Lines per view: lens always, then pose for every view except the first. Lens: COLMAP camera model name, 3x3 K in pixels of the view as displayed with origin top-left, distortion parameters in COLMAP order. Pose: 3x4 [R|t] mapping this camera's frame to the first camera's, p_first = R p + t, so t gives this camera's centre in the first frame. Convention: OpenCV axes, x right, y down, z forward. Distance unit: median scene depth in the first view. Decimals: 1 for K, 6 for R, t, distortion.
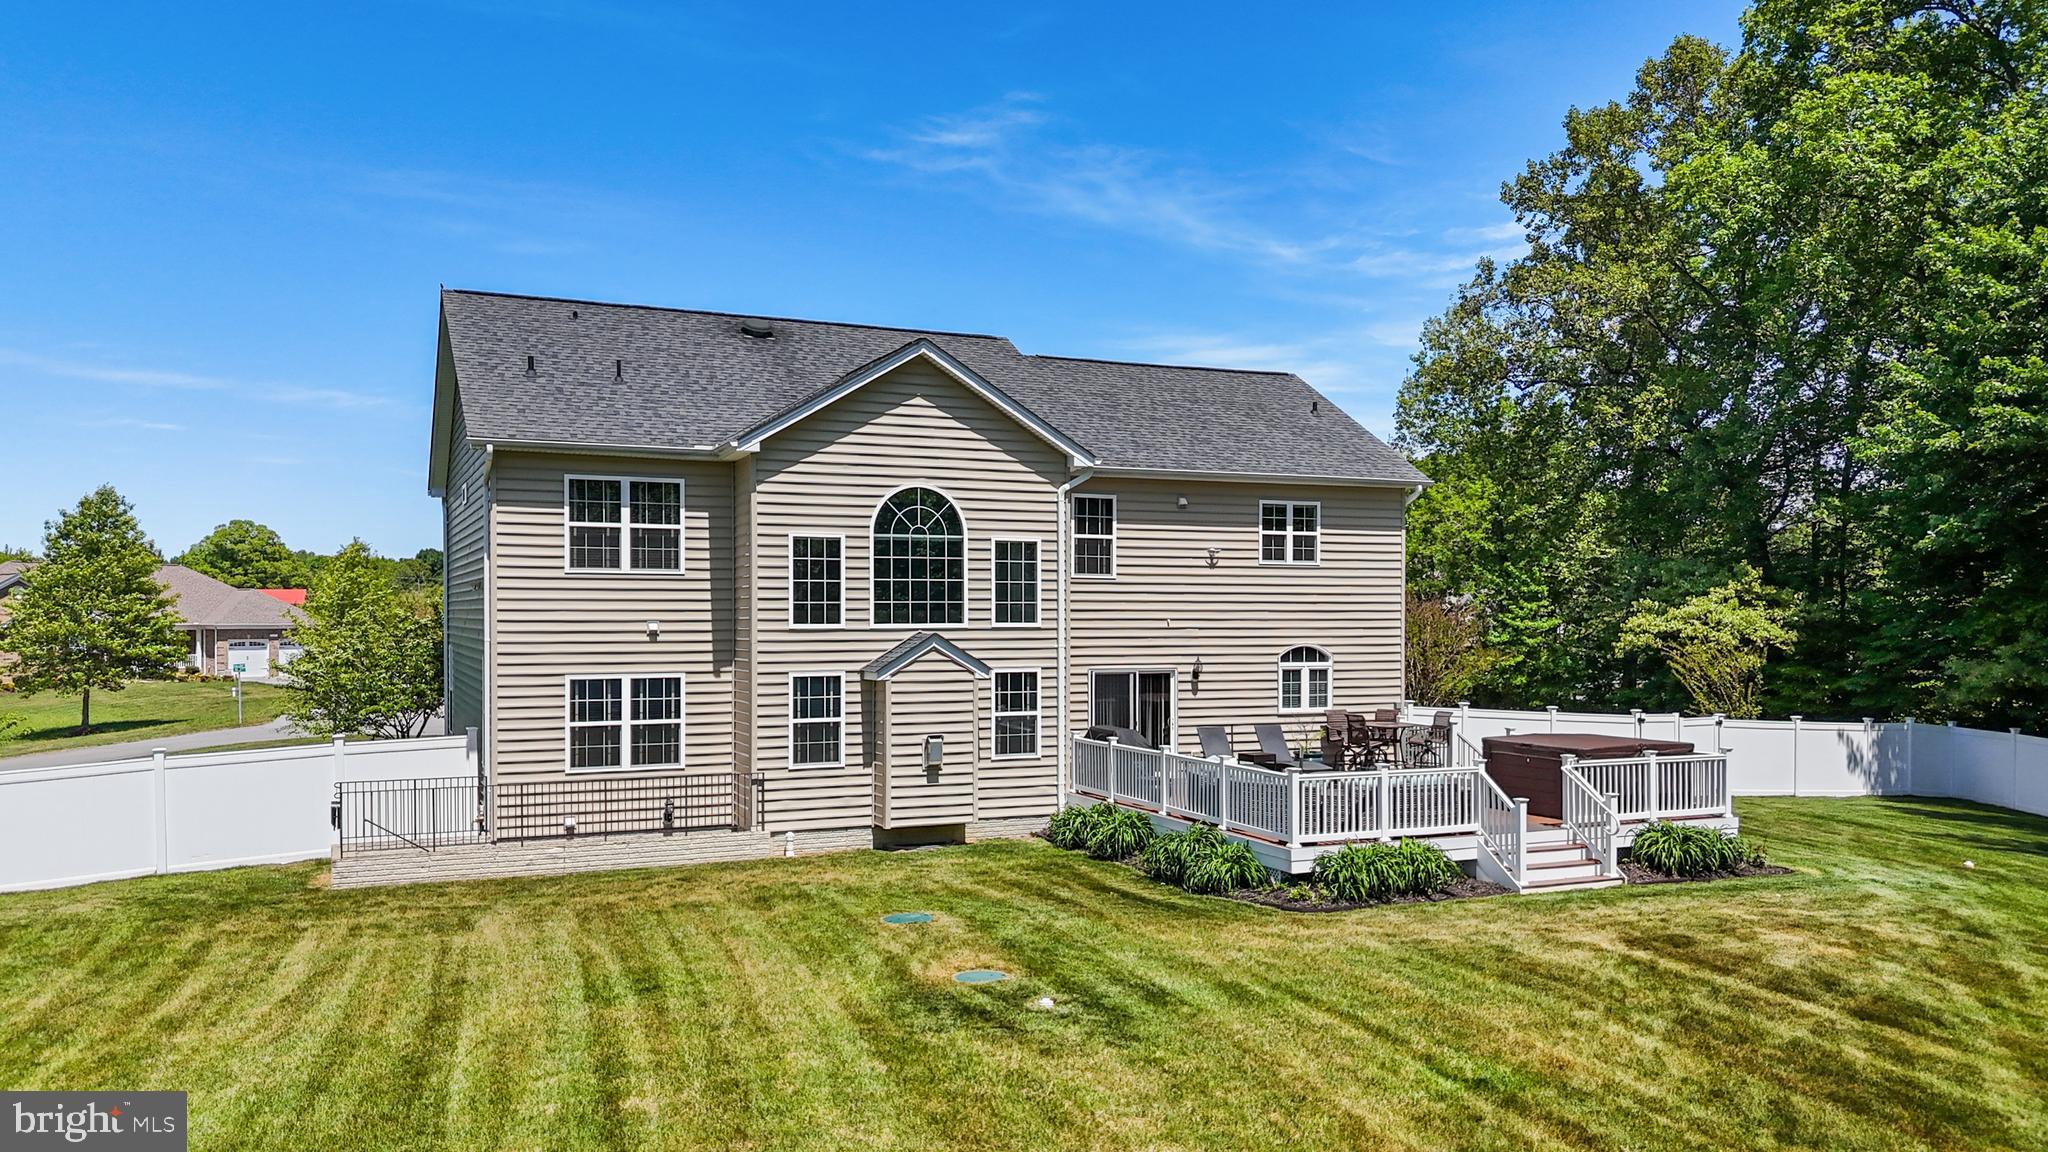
lens RADIAL K [[1533.0, 0, 1030.1], [0, 1533.0, 610.2], [0, 0, 1]] dist [0.080234, -0.074336]
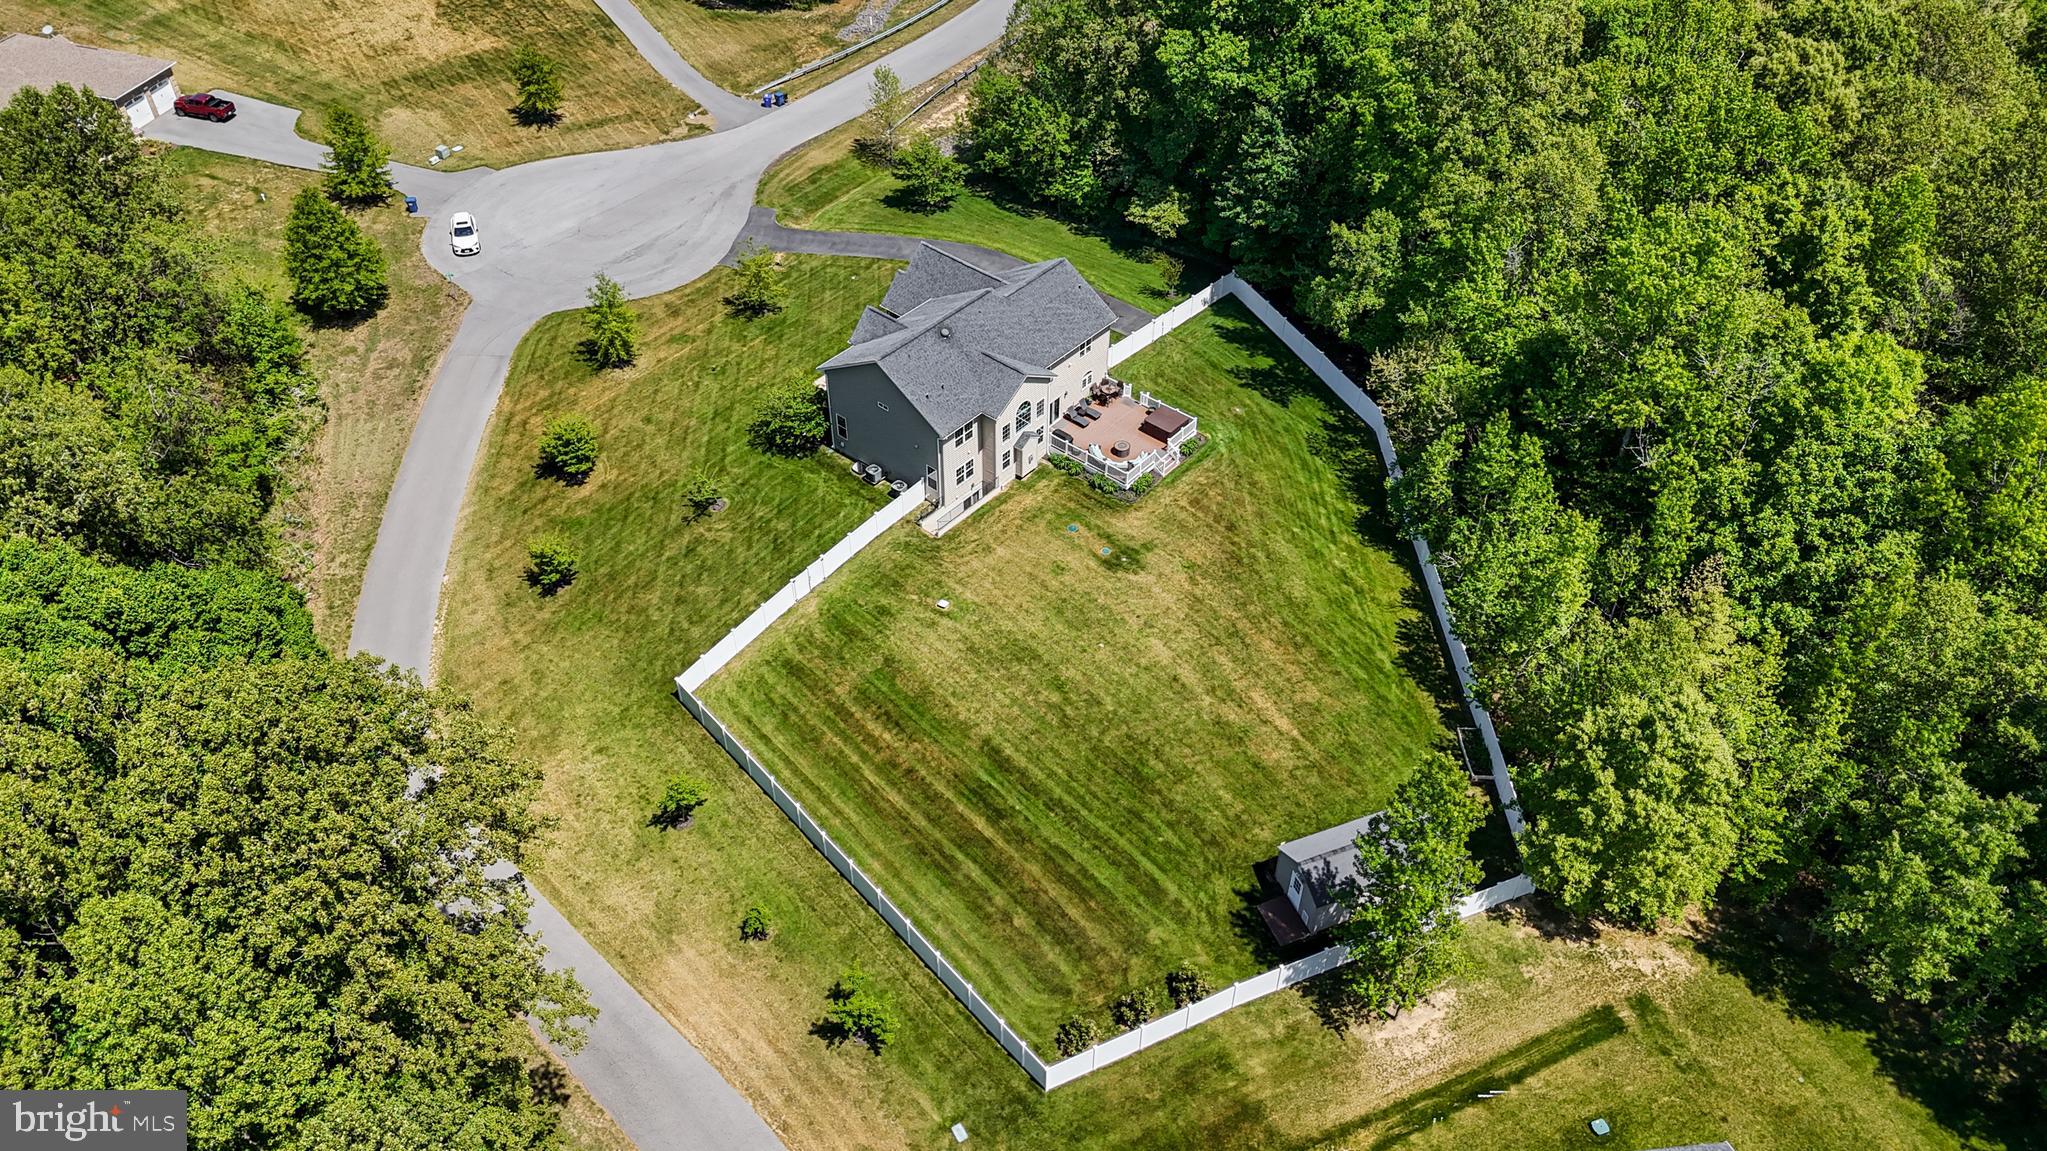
lens RADIAL K [[1499.3, 0, 1030.9], [0, 1499.3, 582.7], [0, 0, 1]] dist [0.073626, -0.071632]
pose [[0.906336, -0.289665, 0.307650, -1.410299], [0.002949, 0.732387, 0.680882, -2.424313], [-0.422547, -0.616201, 0.664643, -1.911163]]
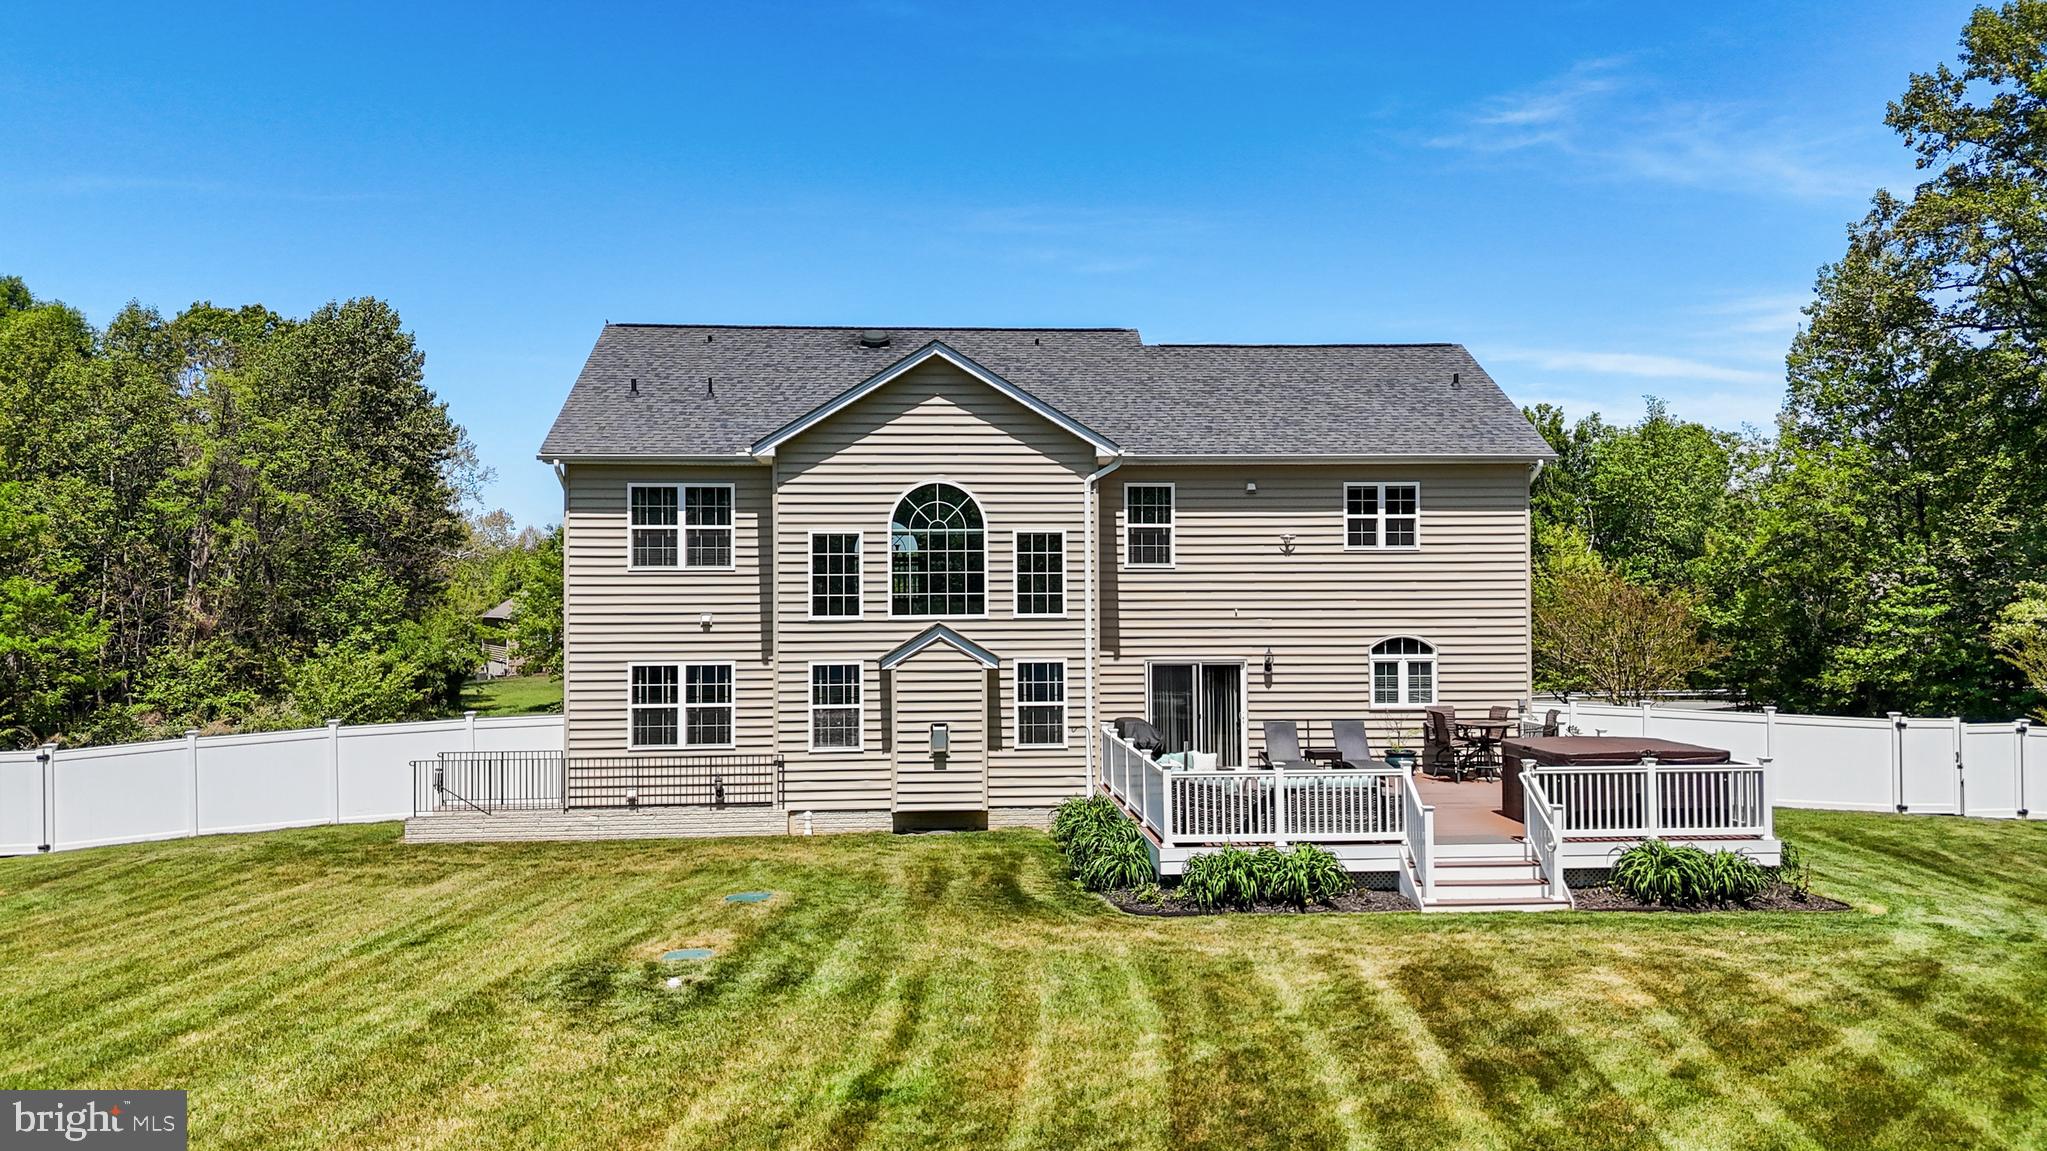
lens RADIAL K [[1499.3, 0, 1030.9], [0, 1499.3, 582.7], [0, 0, 1]] dist [0.073626, -0.071632]
pose [[0.936138, -0.011612, -0.351441, 0.348547], [0.007456, 0.999885, -0.013176, 0.000904], [0.351553, 0.009714, 0.936117, 0.076916]]
